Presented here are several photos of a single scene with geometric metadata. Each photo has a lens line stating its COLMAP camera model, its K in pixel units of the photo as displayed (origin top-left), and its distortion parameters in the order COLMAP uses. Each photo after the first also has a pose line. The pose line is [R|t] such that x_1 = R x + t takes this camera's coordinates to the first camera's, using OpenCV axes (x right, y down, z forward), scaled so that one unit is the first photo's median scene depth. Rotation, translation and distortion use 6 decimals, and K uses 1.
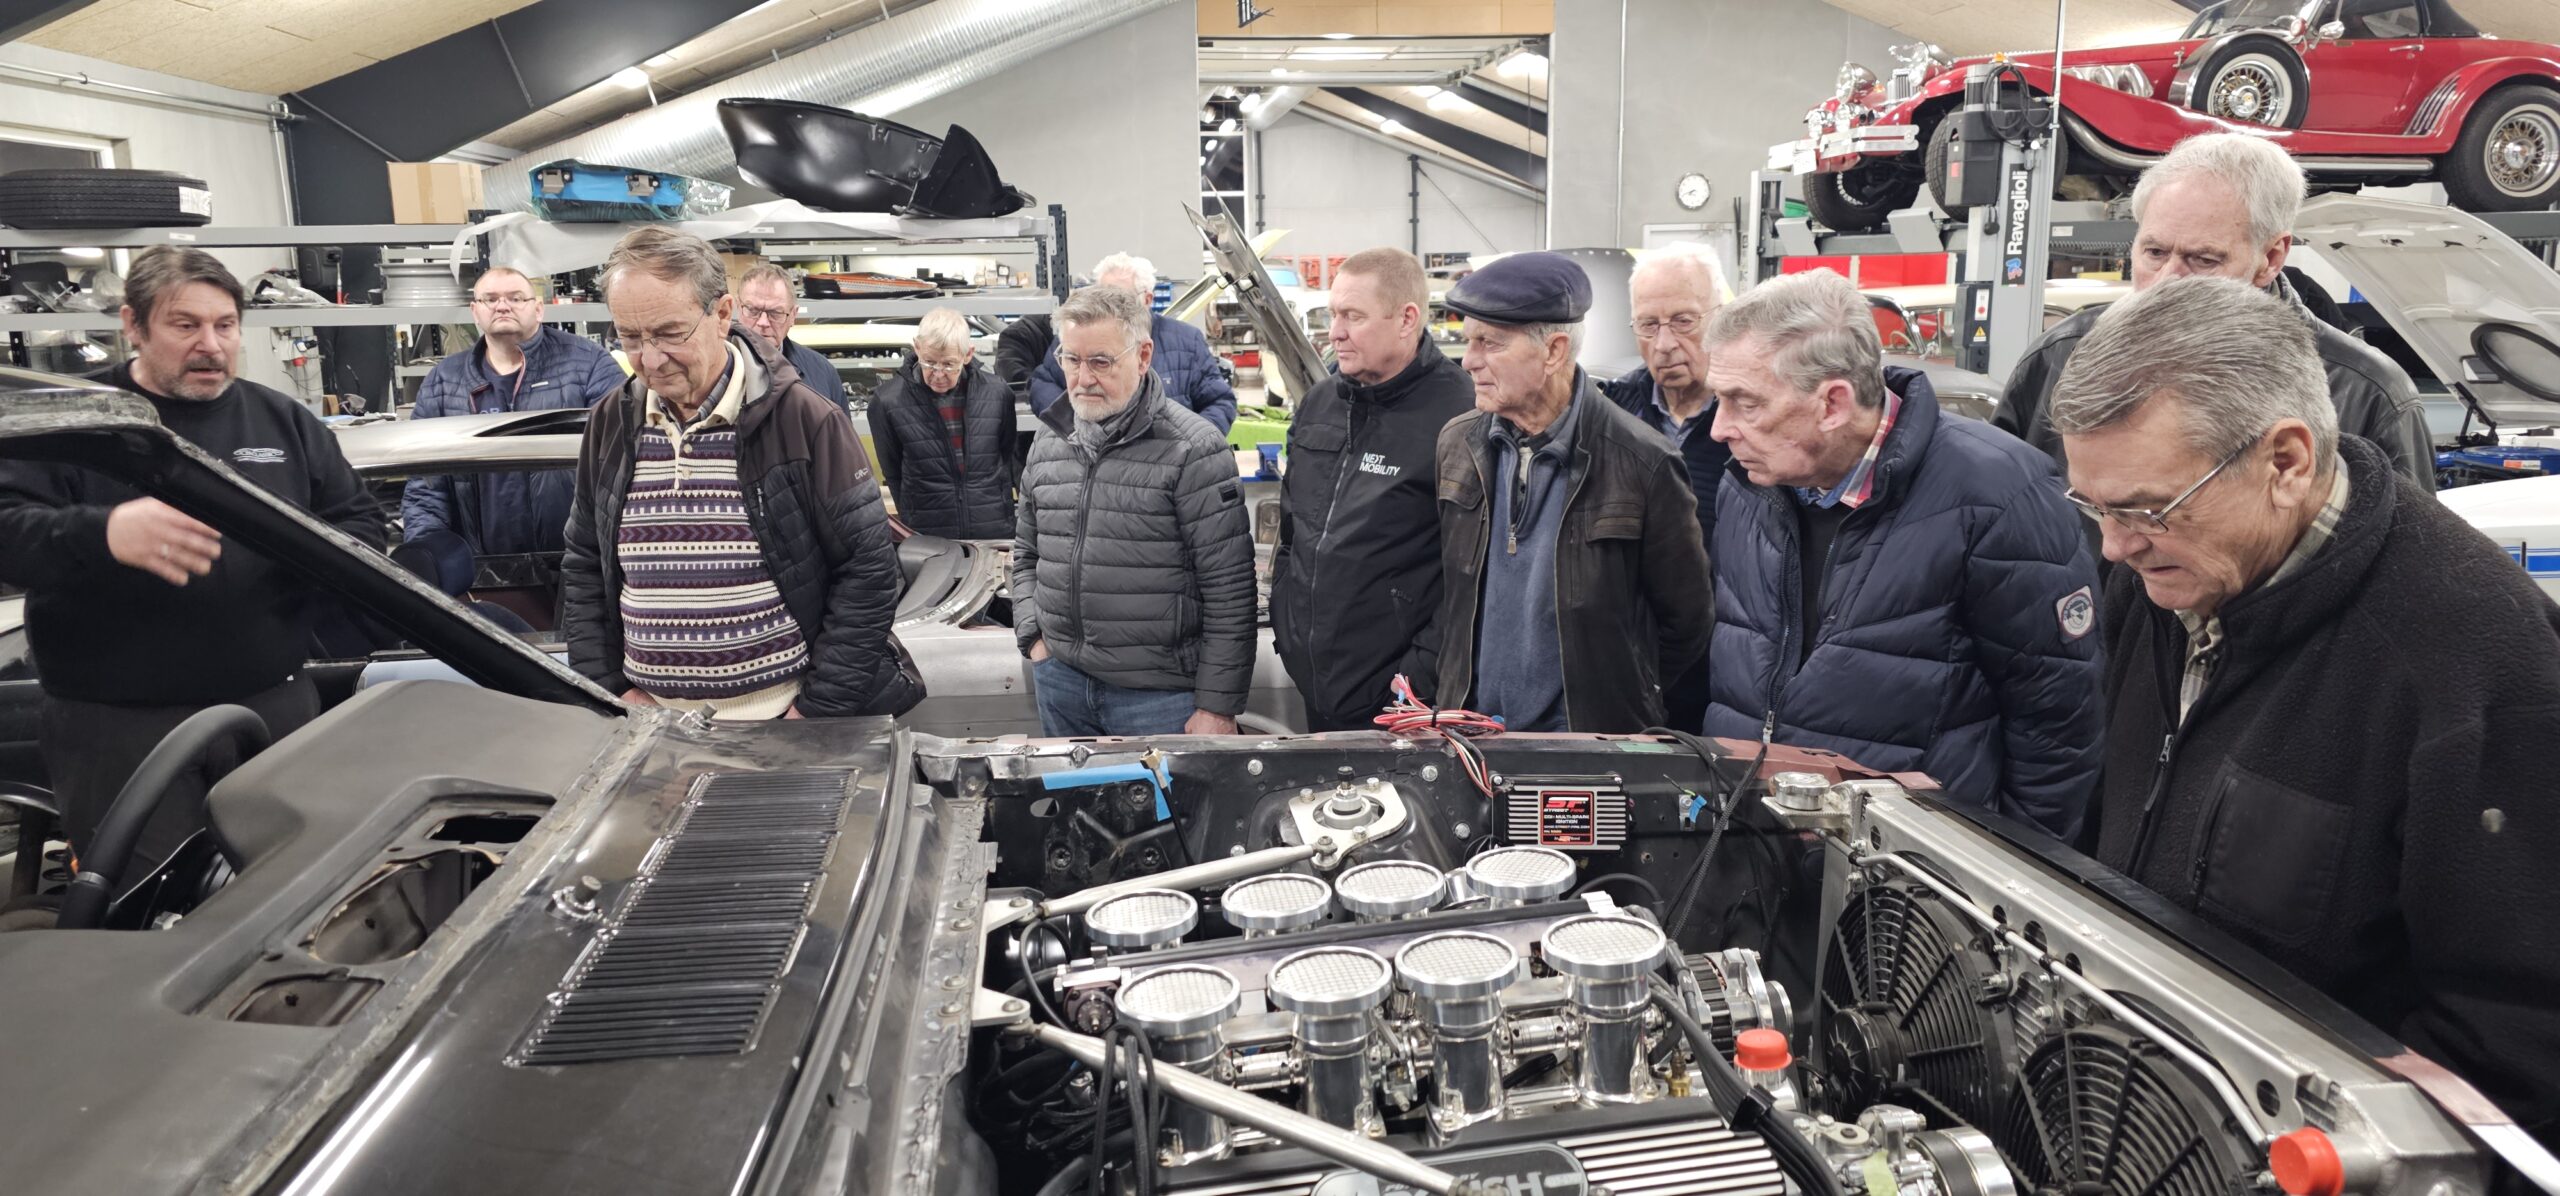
lens RADIAL K [[1729.5, 0, 1280.0], [0, 1729.5, 598.0], [0, 0, 1]] dist [0.053991, -0.056894]
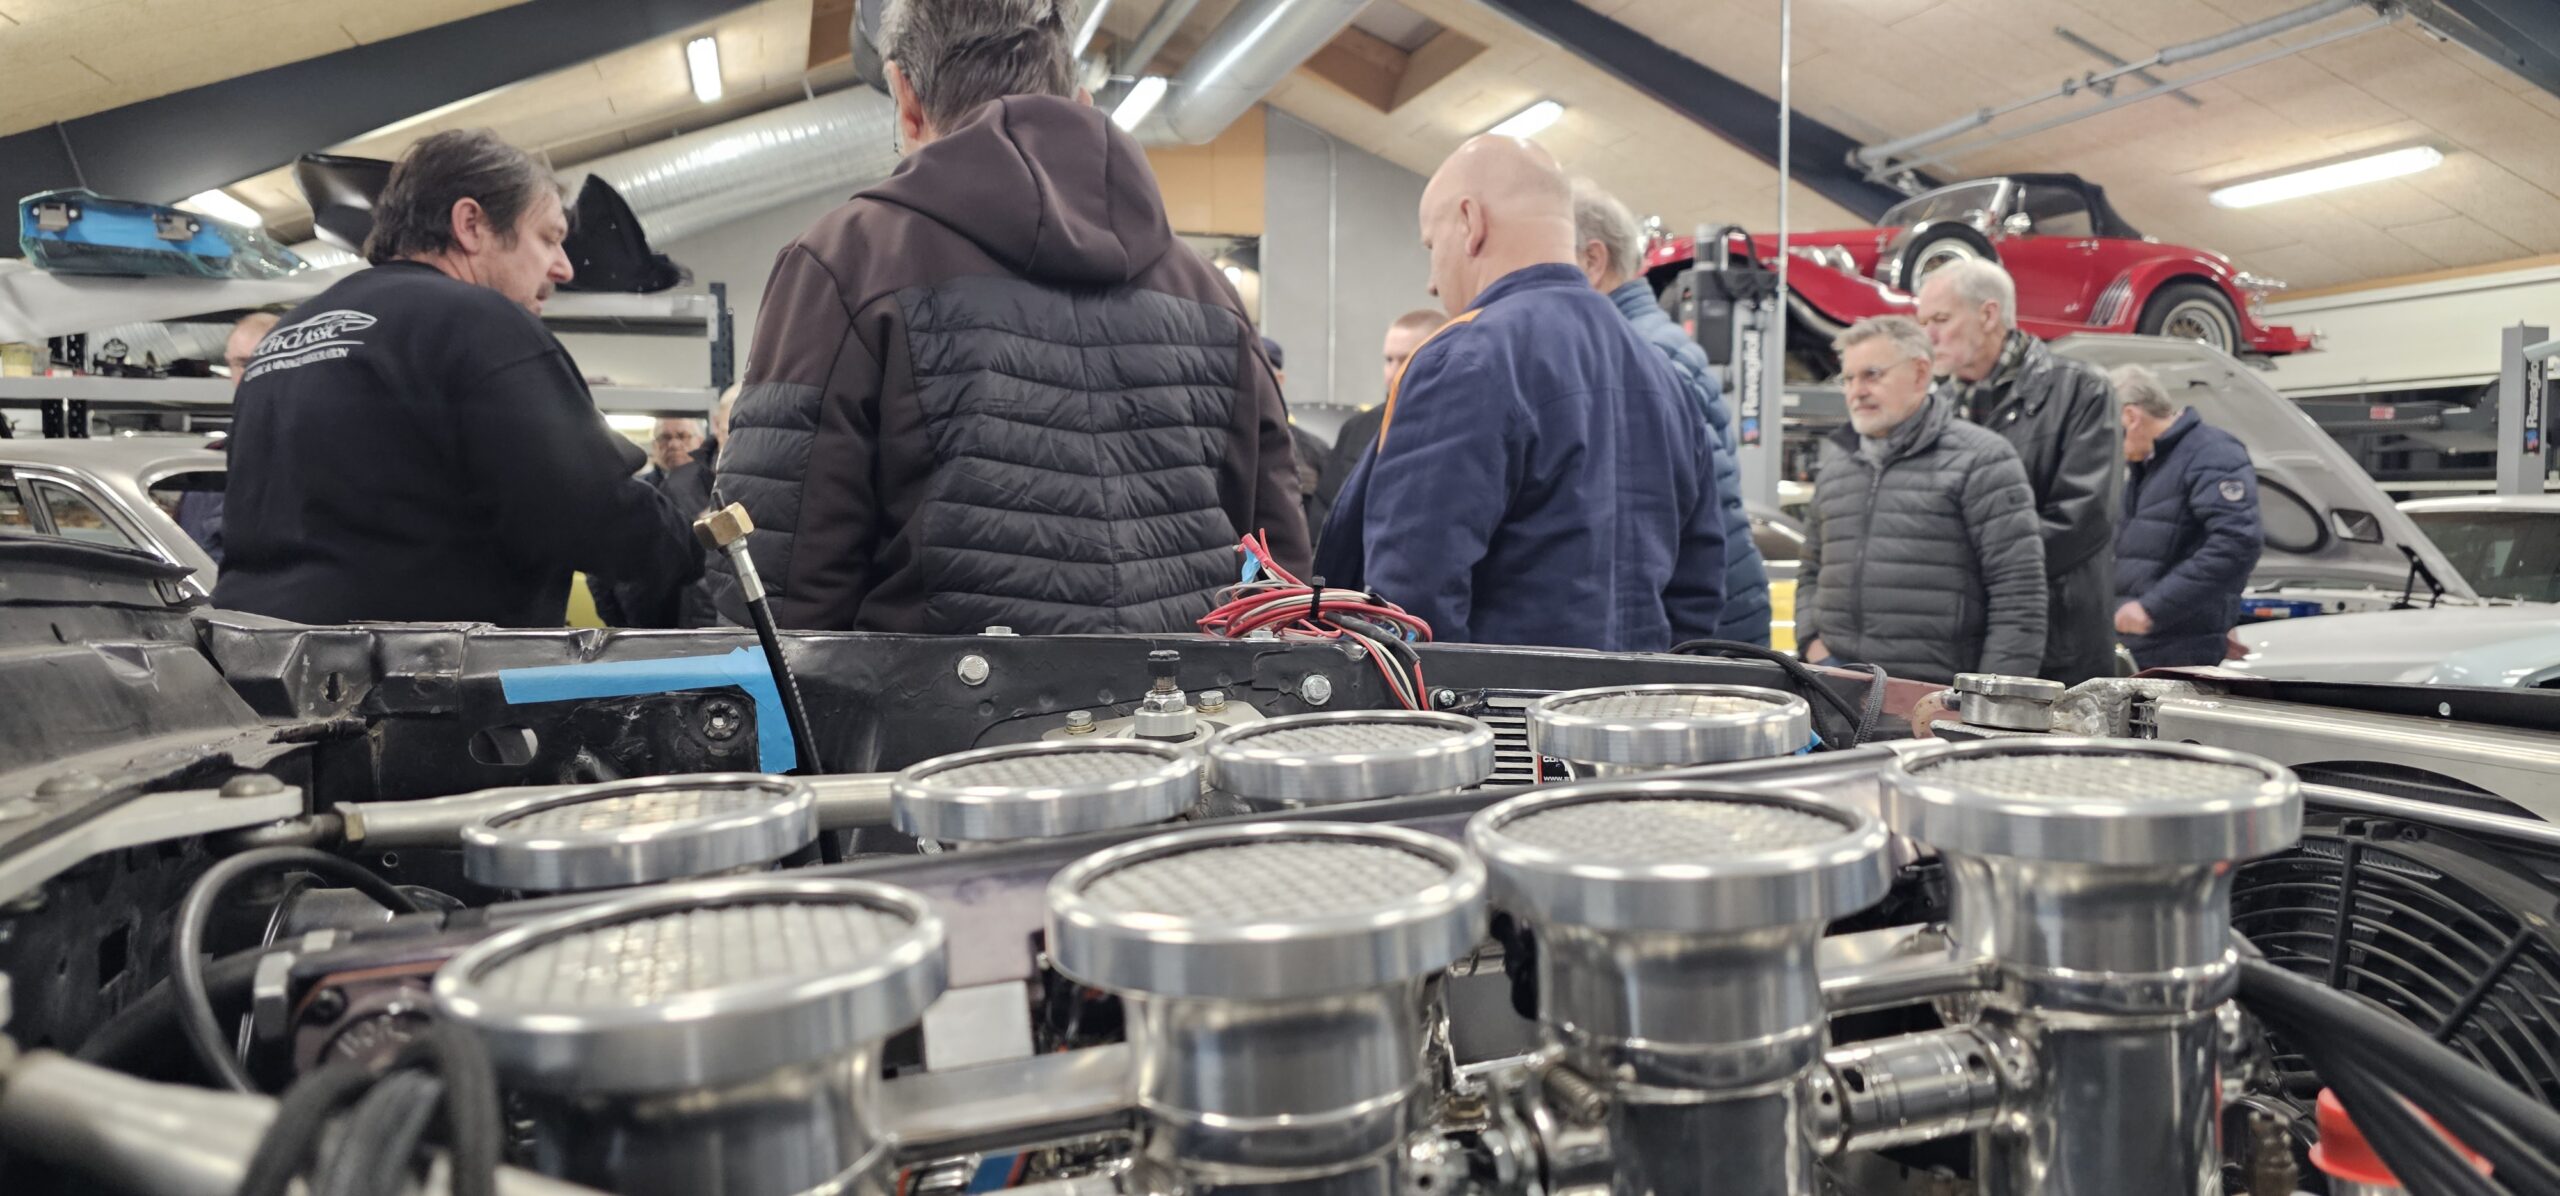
lens RADIAL K [[1729.5, 0, 1280.0], [0, 1729.5, 598.0], [0, 0, 1]] dist [0.053991, -0.056894]
pose [[0.985334, 0.009382, 0.170380, -0.003936], [0.014002, 0.990674, -0.135531, 0.046079], [-0.170063, 0.135929, 0.976013, 0.156964]]
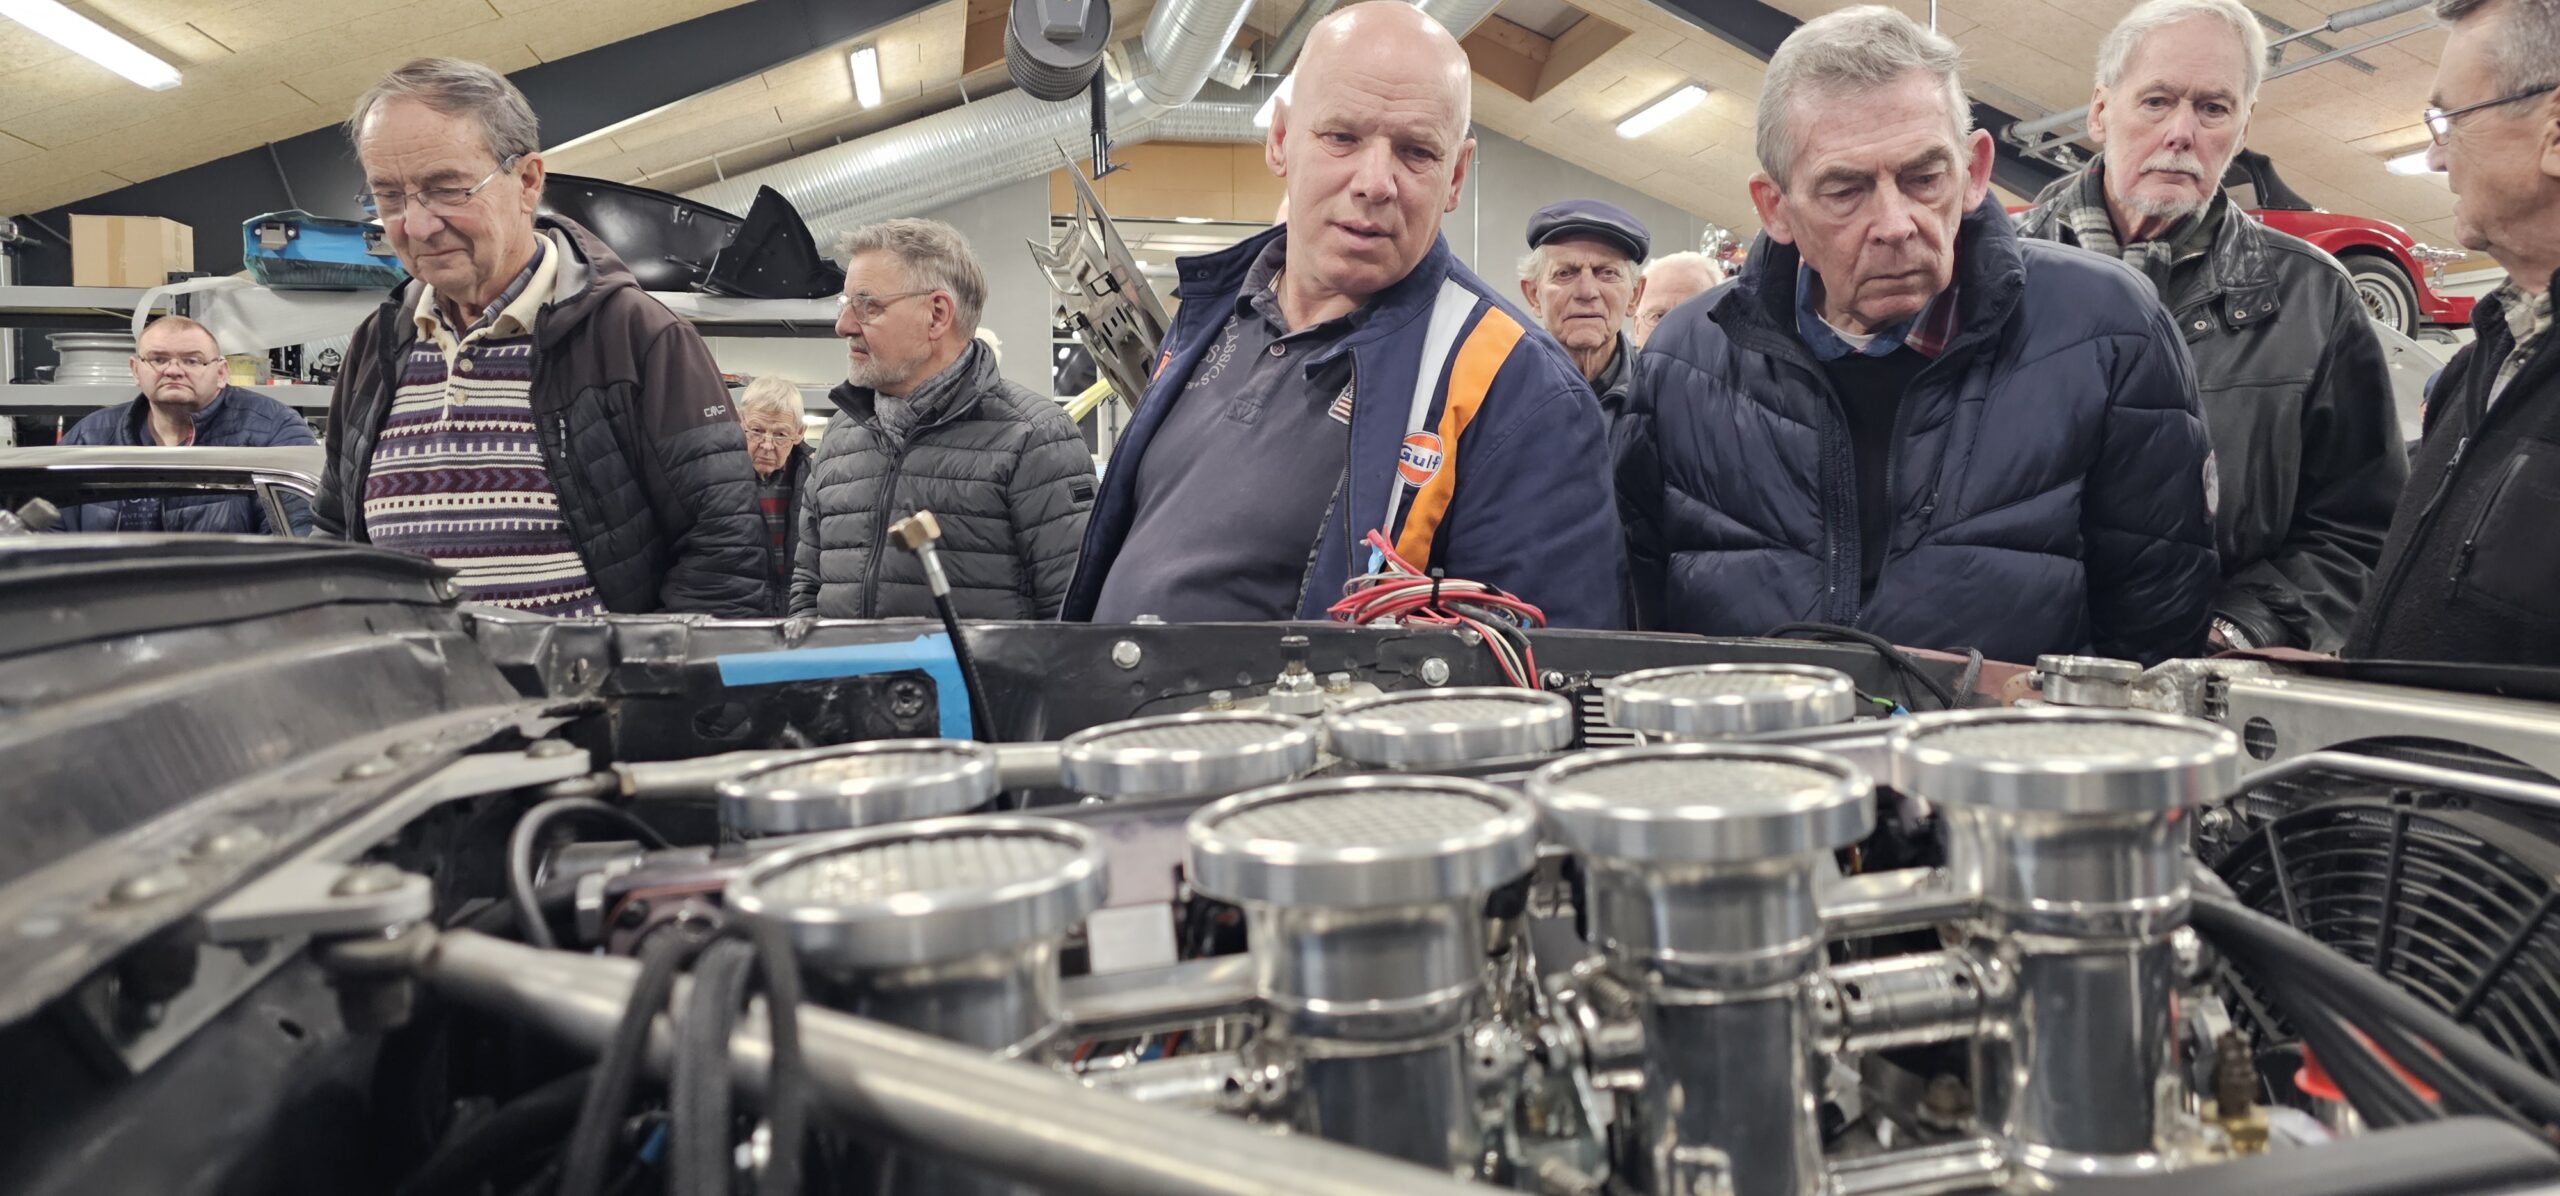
lens RADIAL K [[1722.0, 0, 1305.8], [0, 1722.0, 572.9], [0, 0, 1]] dist [0.059135, -0.057382]
pose [[0.994935, 0.003846, 0.100443, -0.003958], [0.010603, 0.989677, -0.142921, 0.047772], [-0.099956, 0.143262, 0.984624, 0.141297]]
